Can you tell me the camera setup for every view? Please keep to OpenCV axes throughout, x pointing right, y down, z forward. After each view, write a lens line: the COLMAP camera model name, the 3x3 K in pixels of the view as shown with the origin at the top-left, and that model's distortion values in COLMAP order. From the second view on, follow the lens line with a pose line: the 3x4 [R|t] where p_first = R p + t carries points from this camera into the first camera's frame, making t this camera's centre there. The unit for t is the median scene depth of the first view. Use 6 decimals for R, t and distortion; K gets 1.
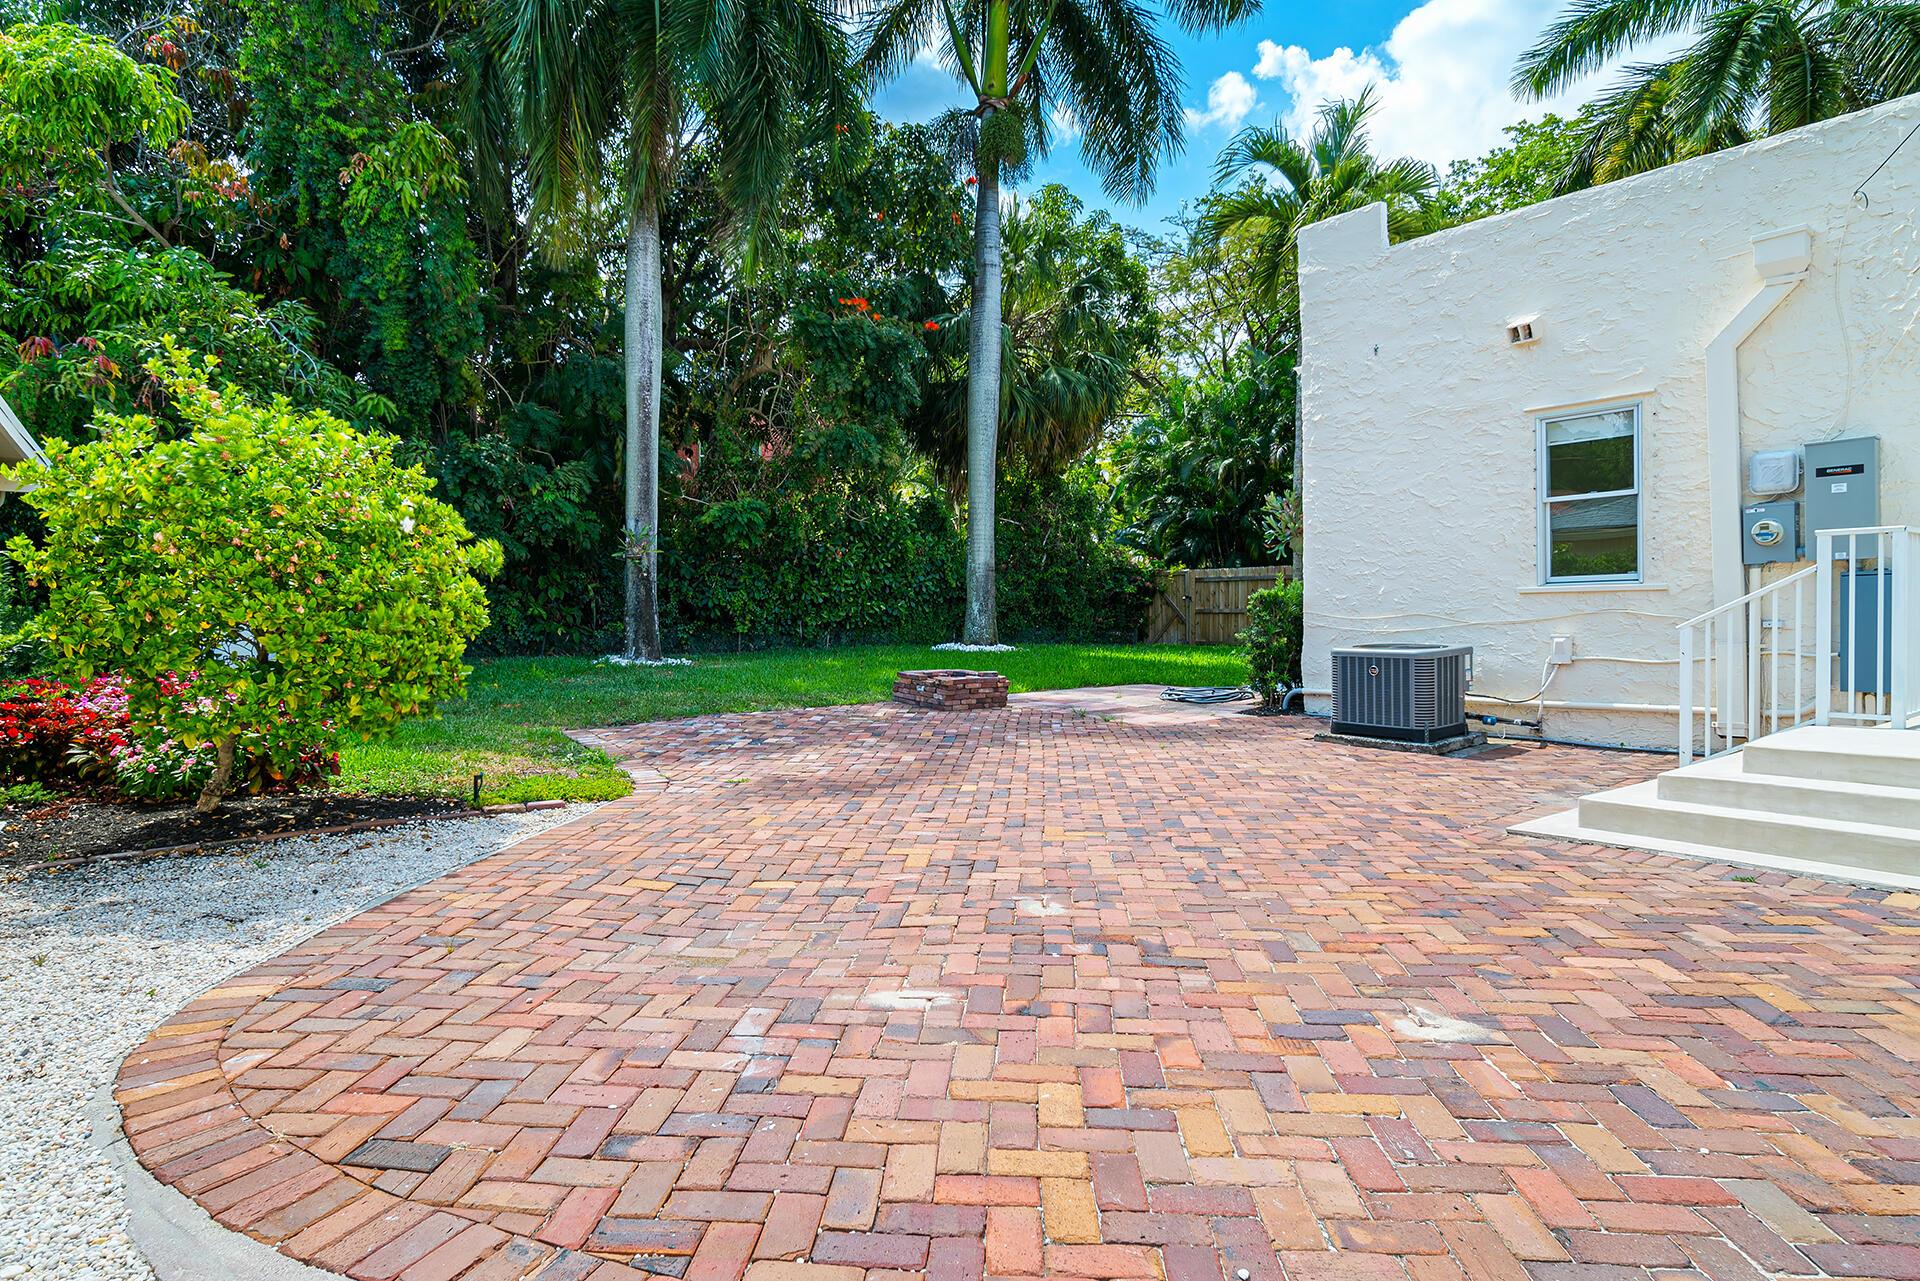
lens RADIAL K [[962.2, 0, 960.1], [0, 962.2, 633.3], [0, 0, 1]] dist [0.003173, 0.000555]
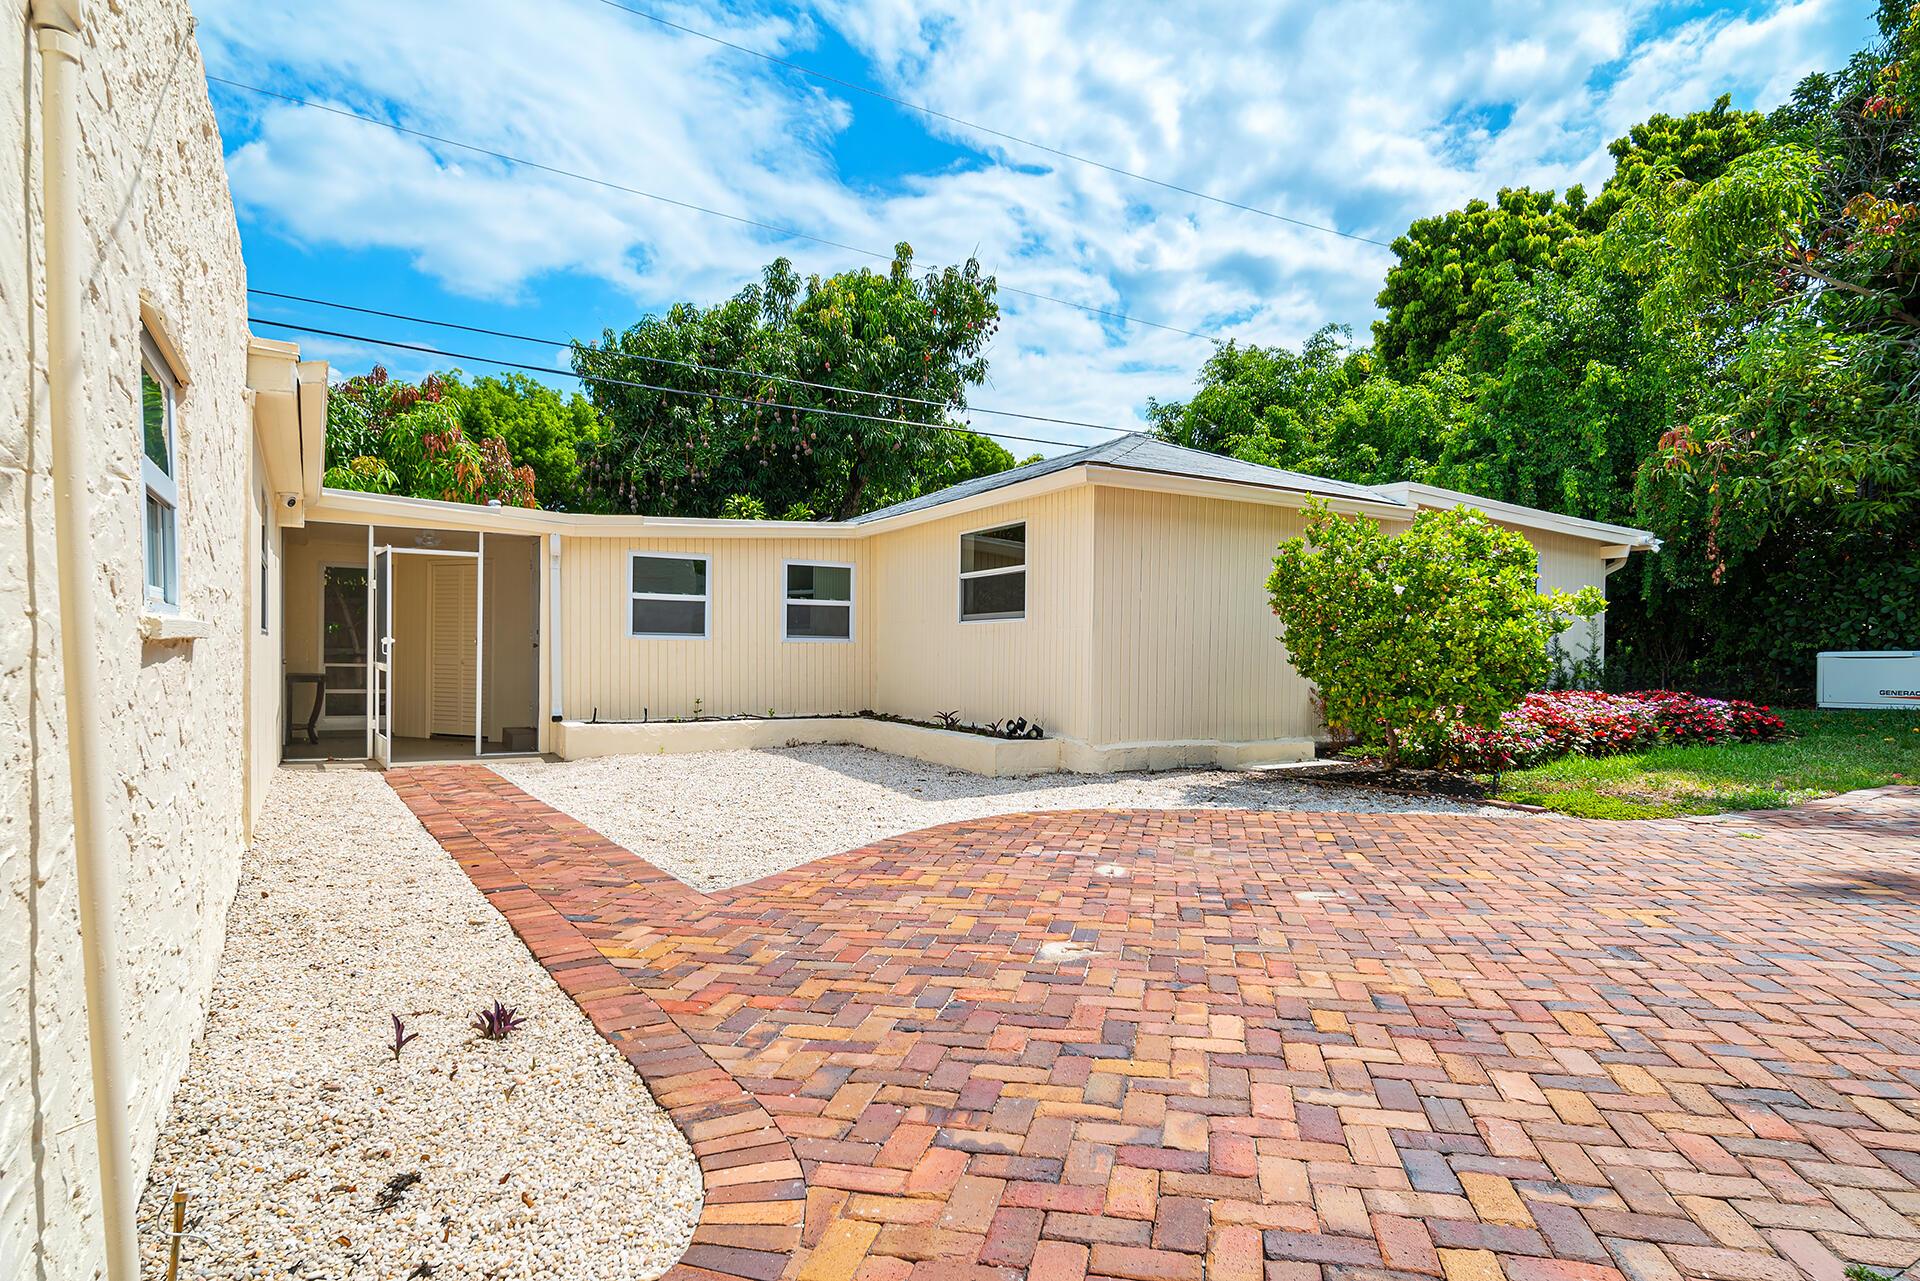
lens RADIAL K [[962.2, 0, 960.2], [0, 962.2, 645.8], [0, 0, 1]] dist [0.003173, 0.000555]
pose [[-0.061482, 0.001842, -0.998107, 1.579852], [-0.016660, 0.999857, 0.002871, -0.010184], [0.997969, 0.016805, -0.061442, 0.809842]]
